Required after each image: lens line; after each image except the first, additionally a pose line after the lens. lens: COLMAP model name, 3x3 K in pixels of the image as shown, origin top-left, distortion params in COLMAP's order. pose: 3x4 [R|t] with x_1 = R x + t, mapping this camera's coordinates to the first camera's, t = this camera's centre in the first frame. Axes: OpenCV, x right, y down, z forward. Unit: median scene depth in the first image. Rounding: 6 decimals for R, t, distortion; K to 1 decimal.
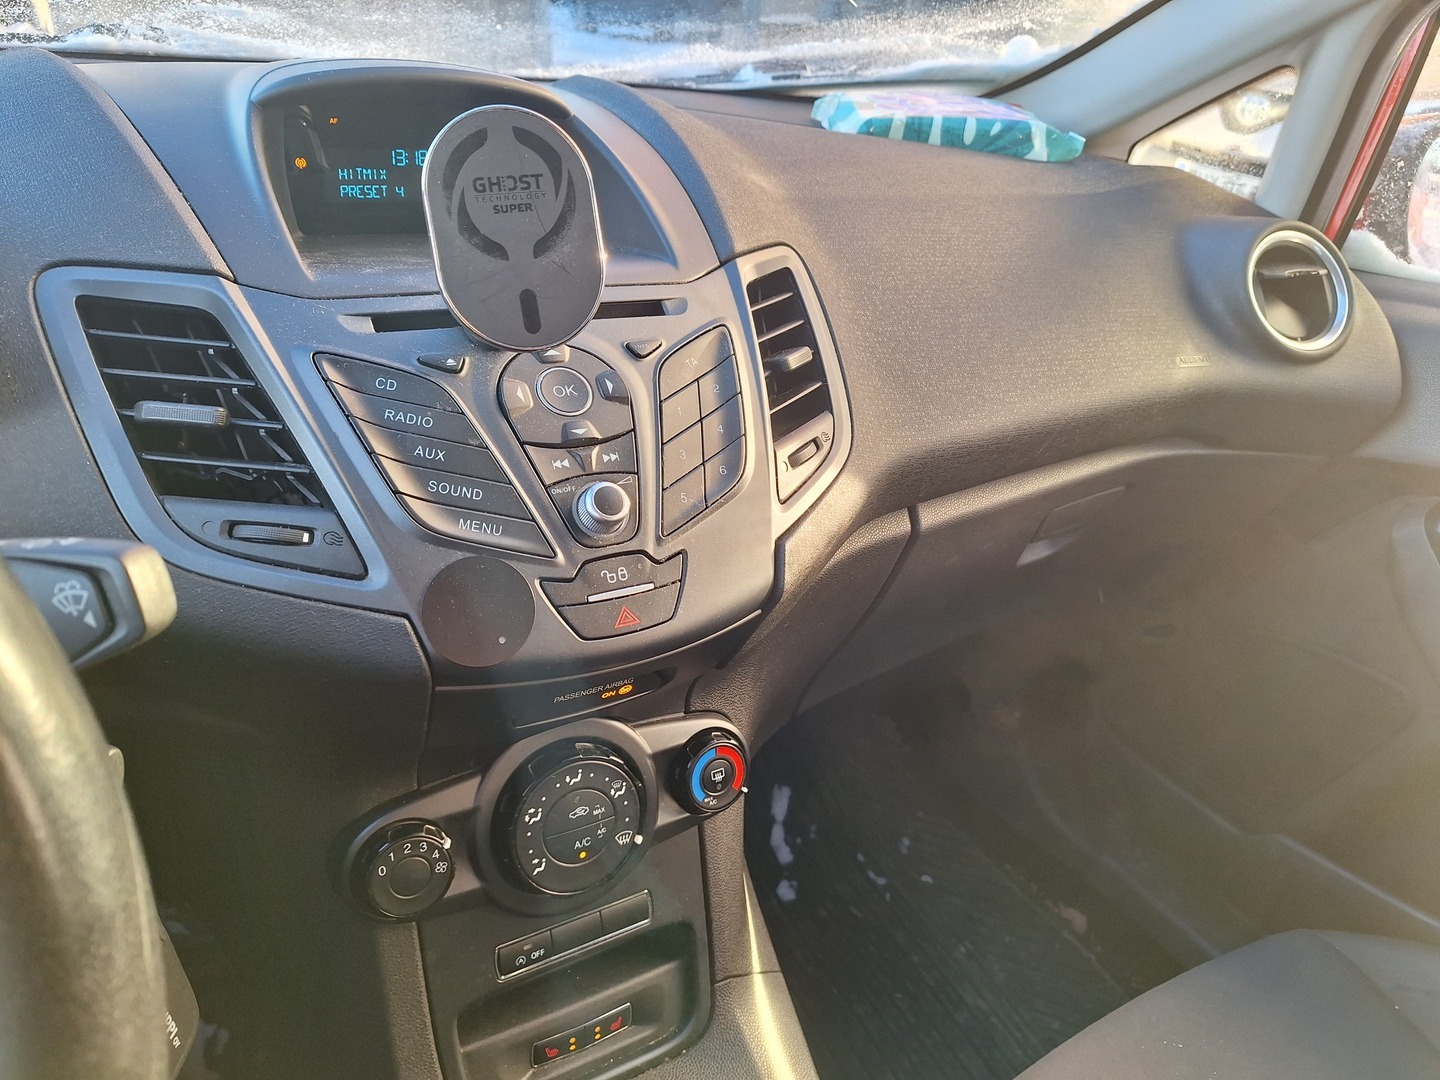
lens RADIAL K [[1063.2, 0, 714.8], [0, 1063.2, 532.1], [0, 0, 1]] dist [0.098209, -0.127174]
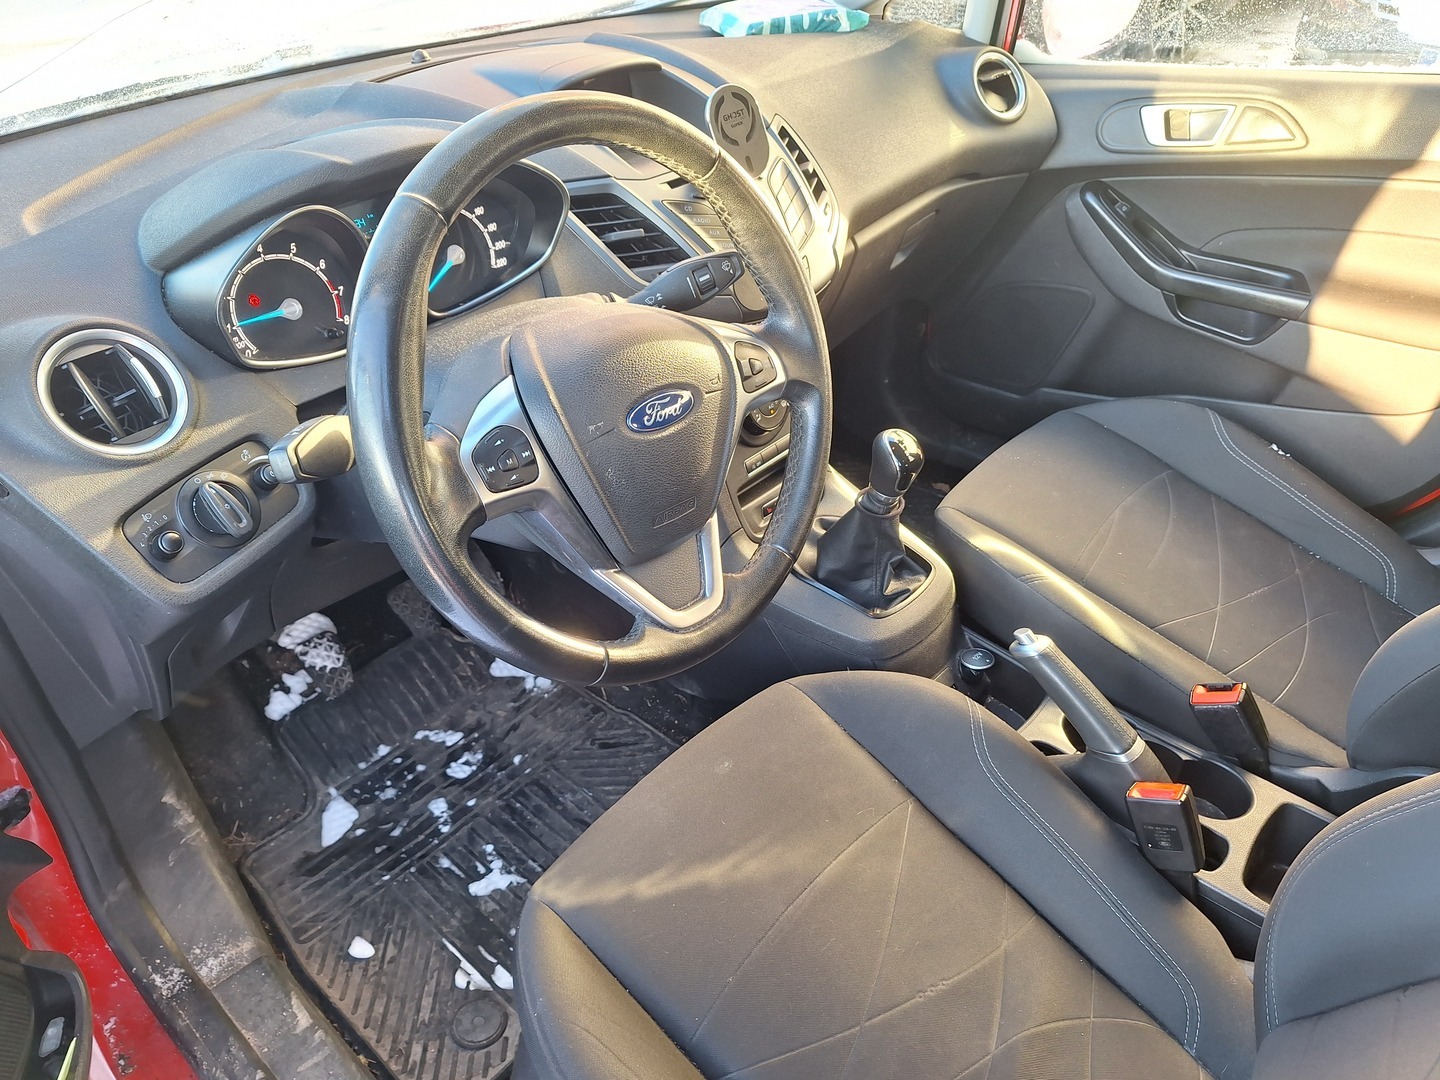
lens RADIAL K [[1063.2, 0, 714.8], [0, 1063.2, 532.1], [0, 0, 1]] dist [0.098209, -0.127174]
pose [[0.945361, -0.264923, 0.190020, -0.490012], [0.236077, 0.958228, 0.161450, 0.102087], [-0.224855, -0.107769, 0.968414, -0.789760]]
